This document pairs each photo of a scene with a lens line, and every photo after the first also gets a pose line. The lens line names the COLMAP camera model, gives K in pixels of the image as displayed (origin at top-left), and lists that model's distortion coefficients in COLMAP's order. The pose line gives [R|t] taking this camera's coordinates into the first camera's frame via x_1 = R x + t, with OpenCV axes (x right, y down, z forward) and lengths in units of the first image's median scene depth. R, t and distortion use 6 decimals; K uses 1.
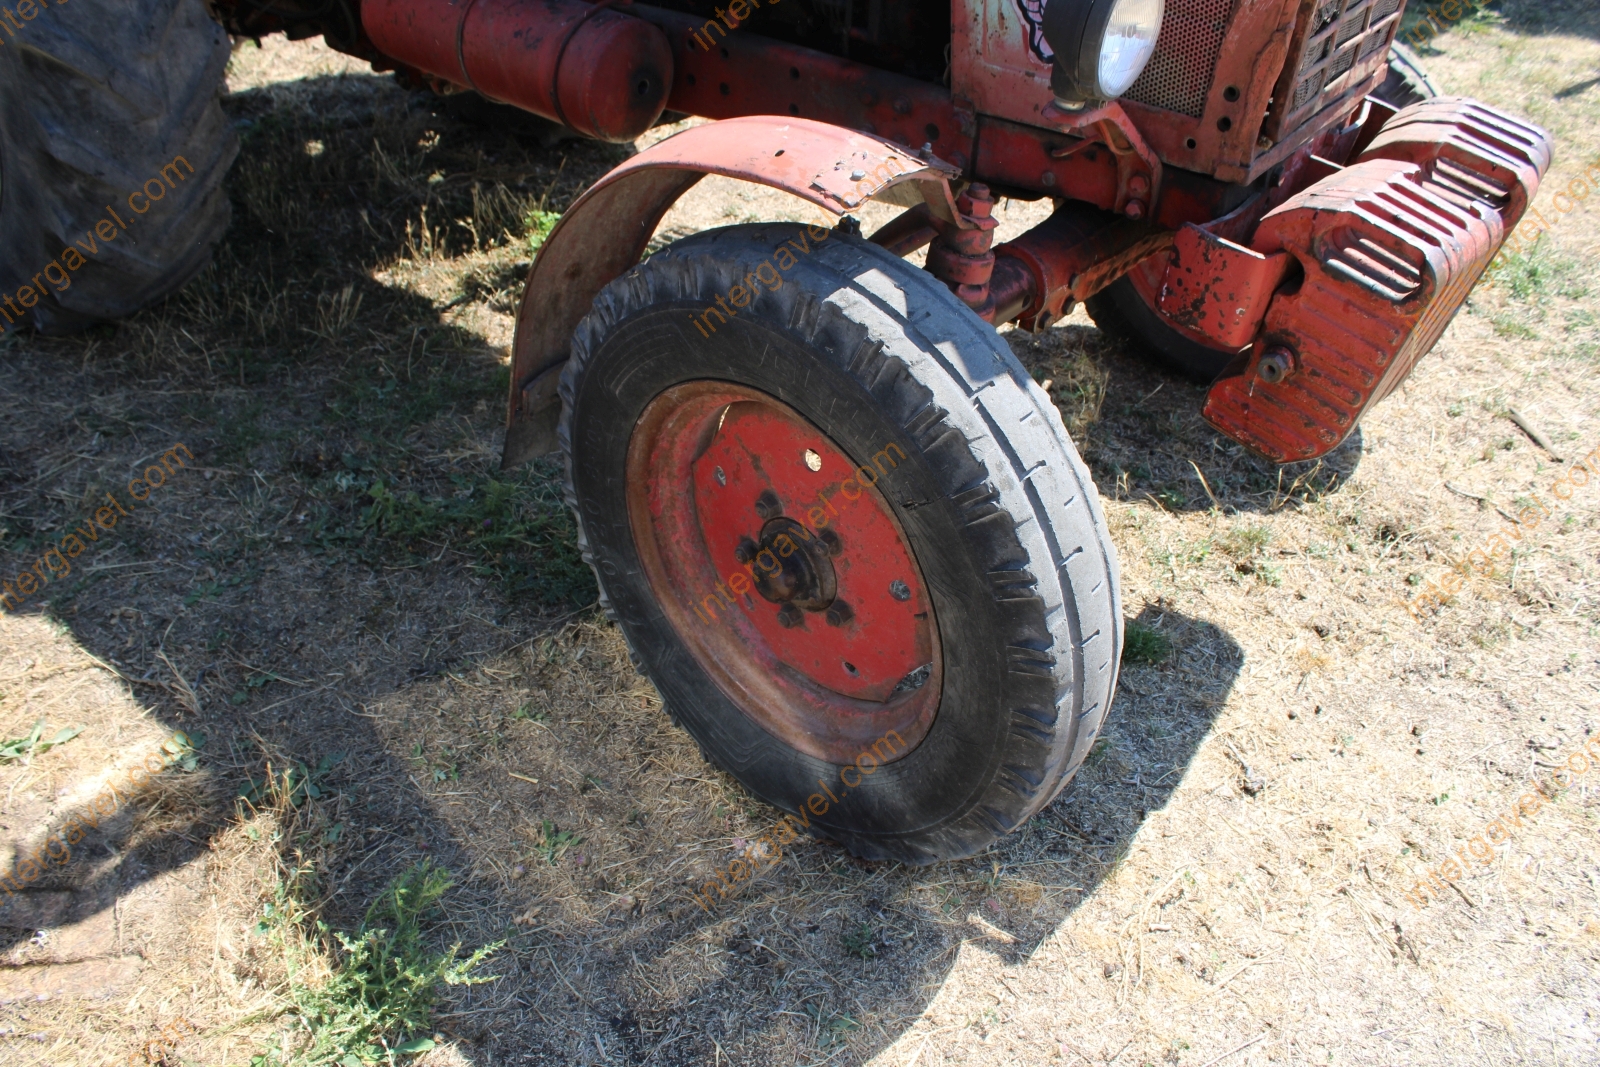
lens RADIAL K [[1347.7, 0, 785.1], [0, 1347.7, 528.7], [0, 0, 1]] dist [-0.167851, 0.155064]
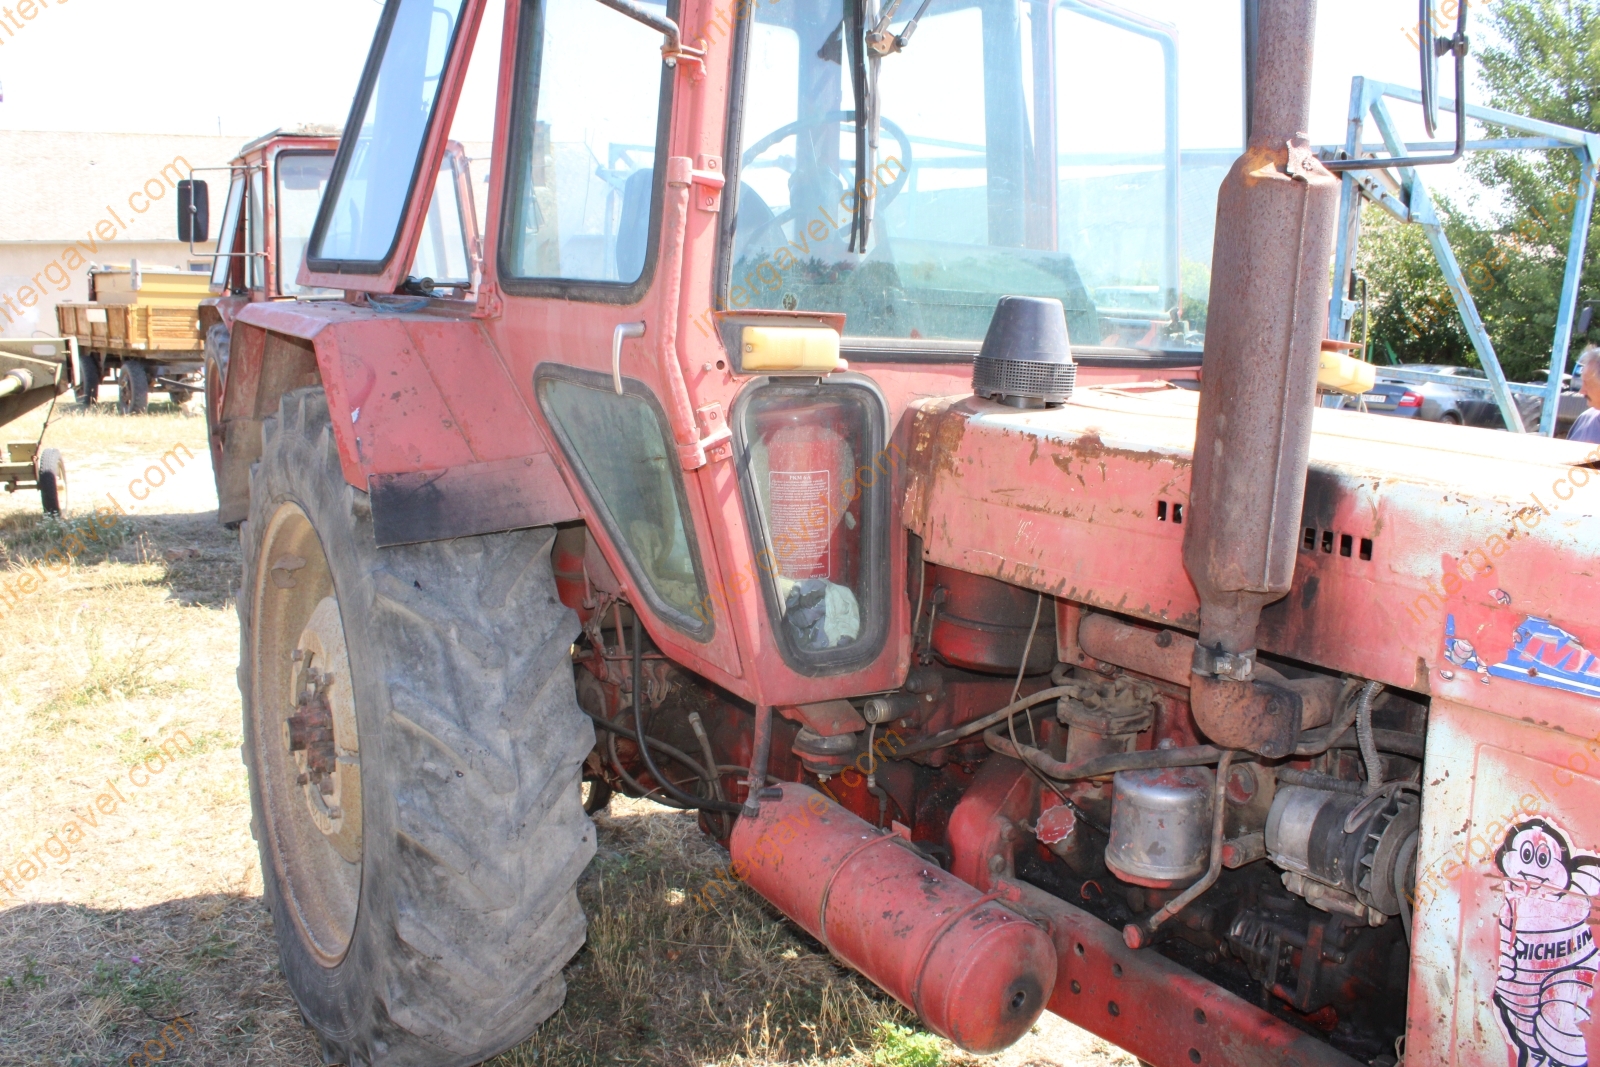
lens RADIAL K [[1329.8, 0, 786.3], [0, 1329.8, 538.2], [0, 0, 1]] dist [-0.158051, 0.140778]
pose [[0.955271, 0.068203, -0.287761, -0.030528], [-0.194554, 0.877762, -0.437816, -0.213574], [0.222725, 0.474218, 0.851769, 0.104695]]
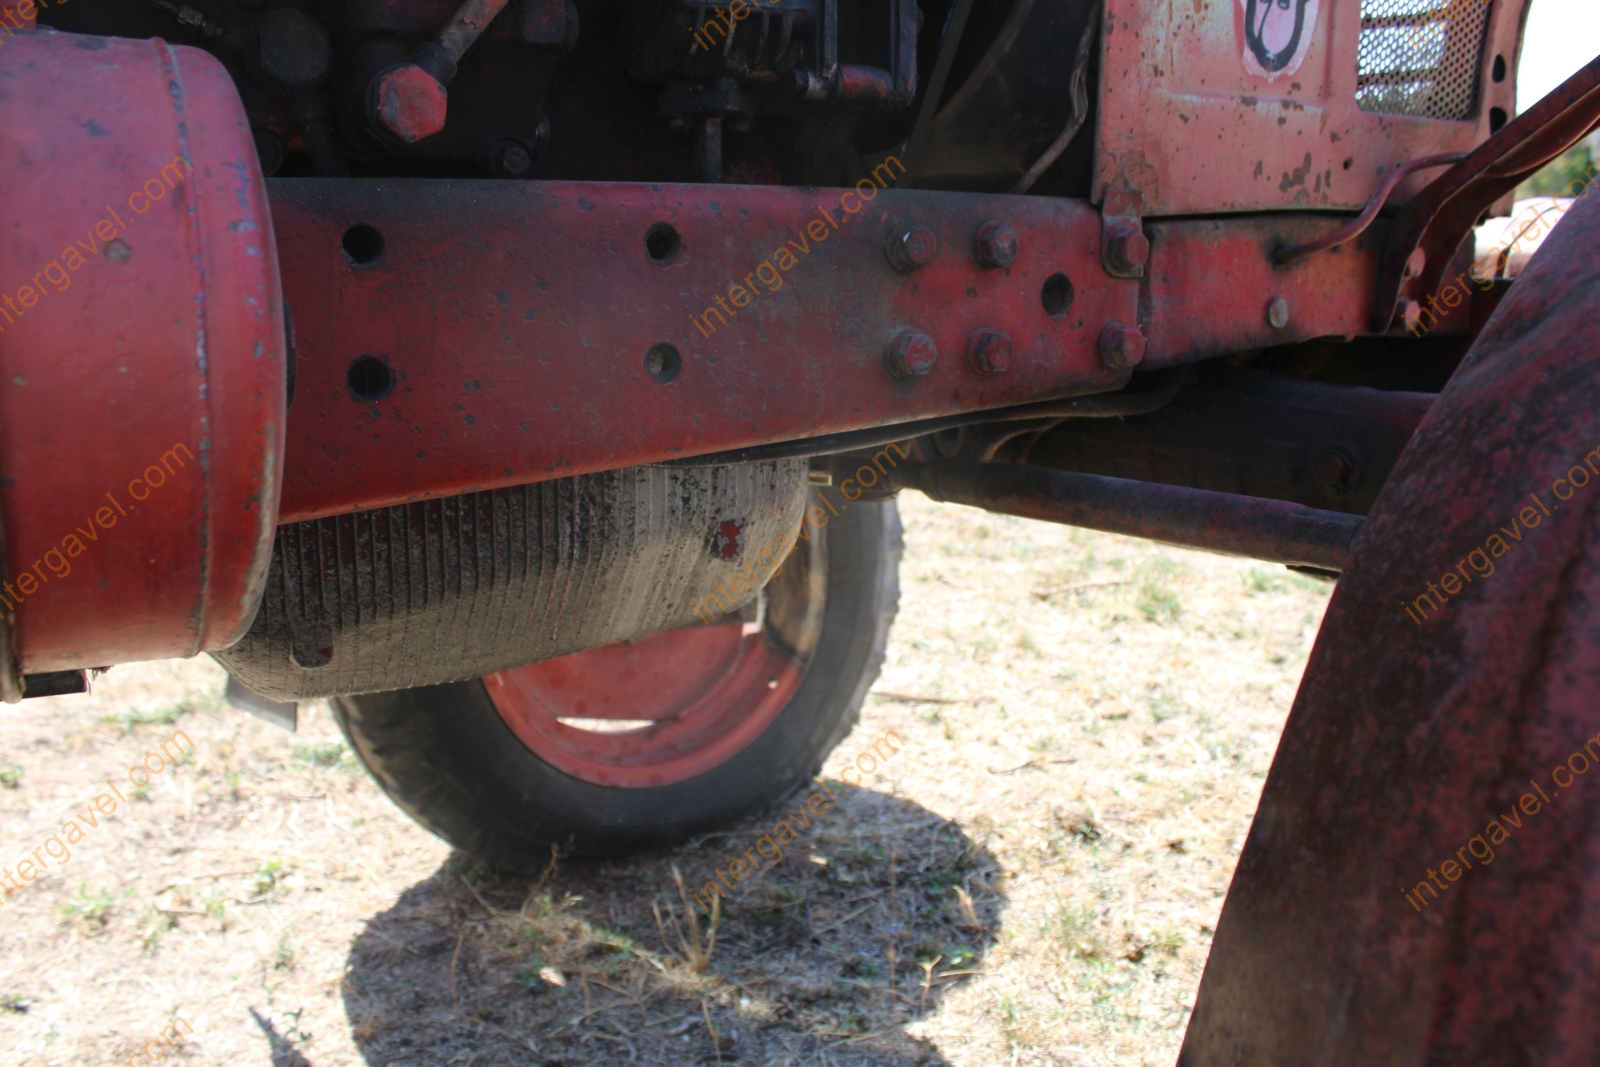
lens RADIAL K [[1347.7, 0, 785.1], [0, 1347.7, 528.7], [0, 0, 1]] dist [-0.167851, 0.155064]
pose [[0.331712, -0.216192, 0.918275, -0.312063], [0.574296, 0.818515, -0.014750, -0.287092], [-0.748433, 0.532254, 0.395669, 0.953333]]
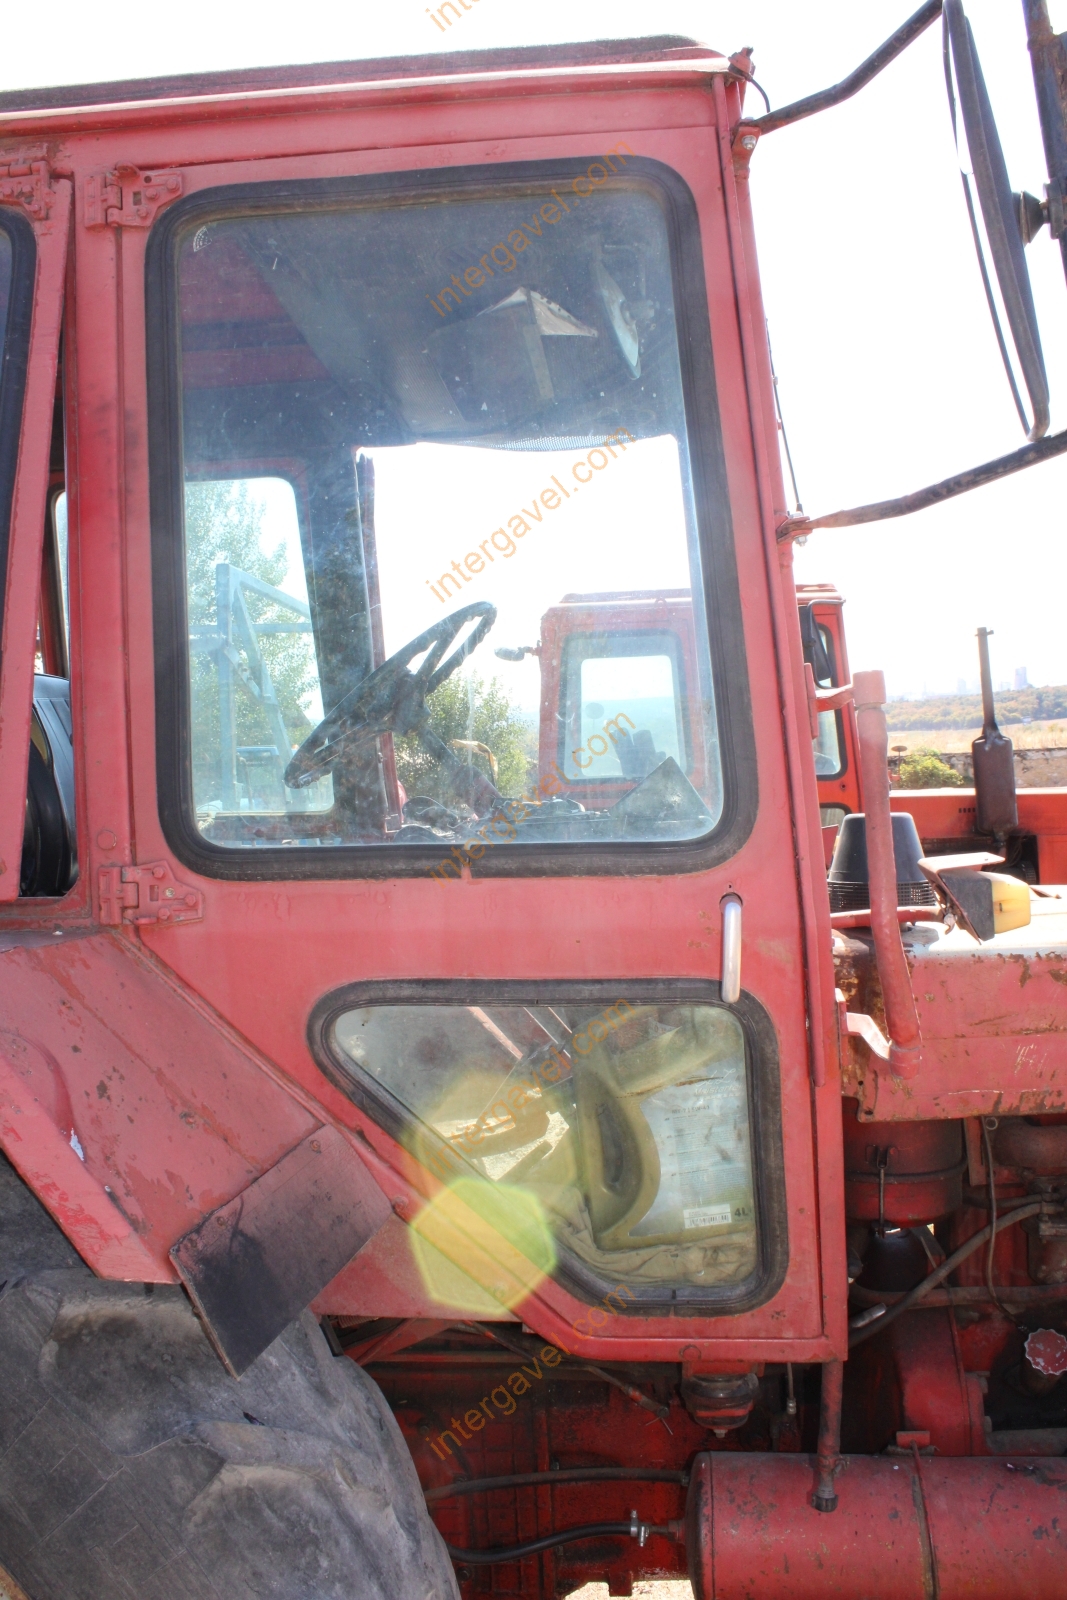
lens RADIAL K [[1329.8, 0, 533.5], [0, 1329.8, 800.0], [0, 0, 1]] dist [-0.158051, 0.140778]
pose [[0.823105, -0.060973, 0.564606, -0.932167], [0.390391, 0.782793, -0.484592, -0.515723], [-0.412423, 0.619287, 0.668124, 0.397708]]
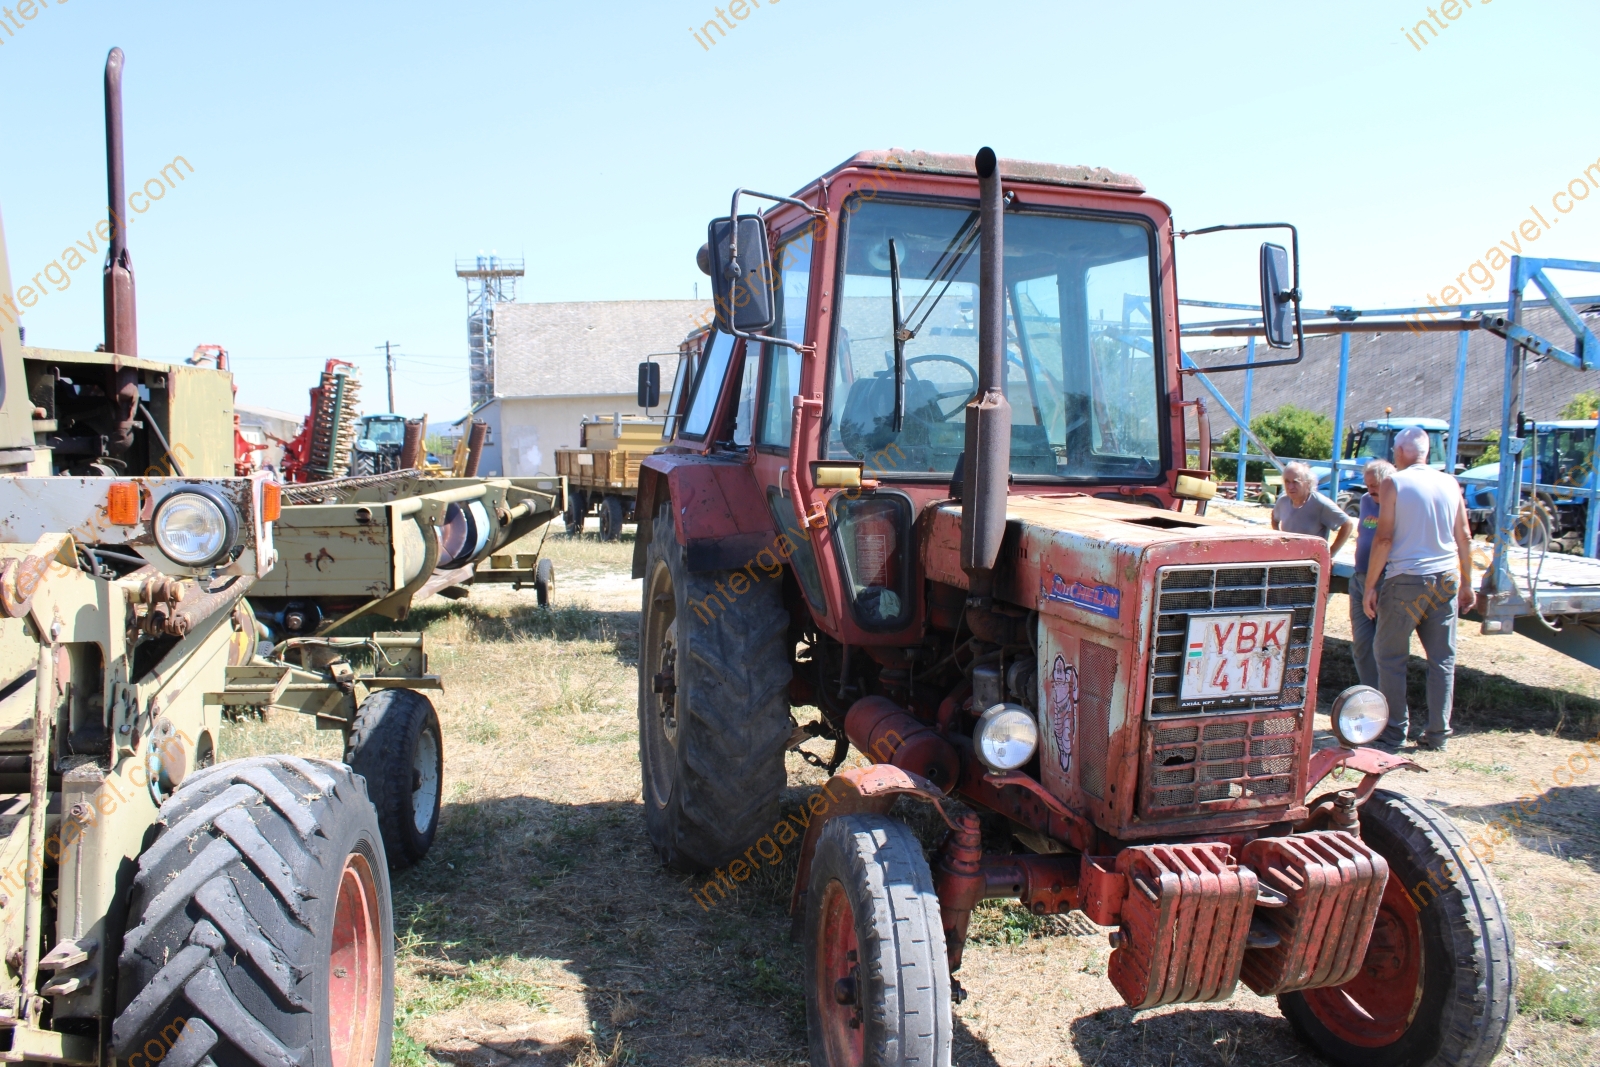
lens RADIAL K [[1363.7, 0, 798.7], [0, 1363.7, 528.7], [0, 0, 1]] dist [-0.169854, 0.155362]
pose [[0.805307, 0.037465, -0.591673, 0.934017], [-0.362603, 0.820698, -0.441560, 0.322668], [0.469041, 0.570133, 0.674499, -0.627371]]
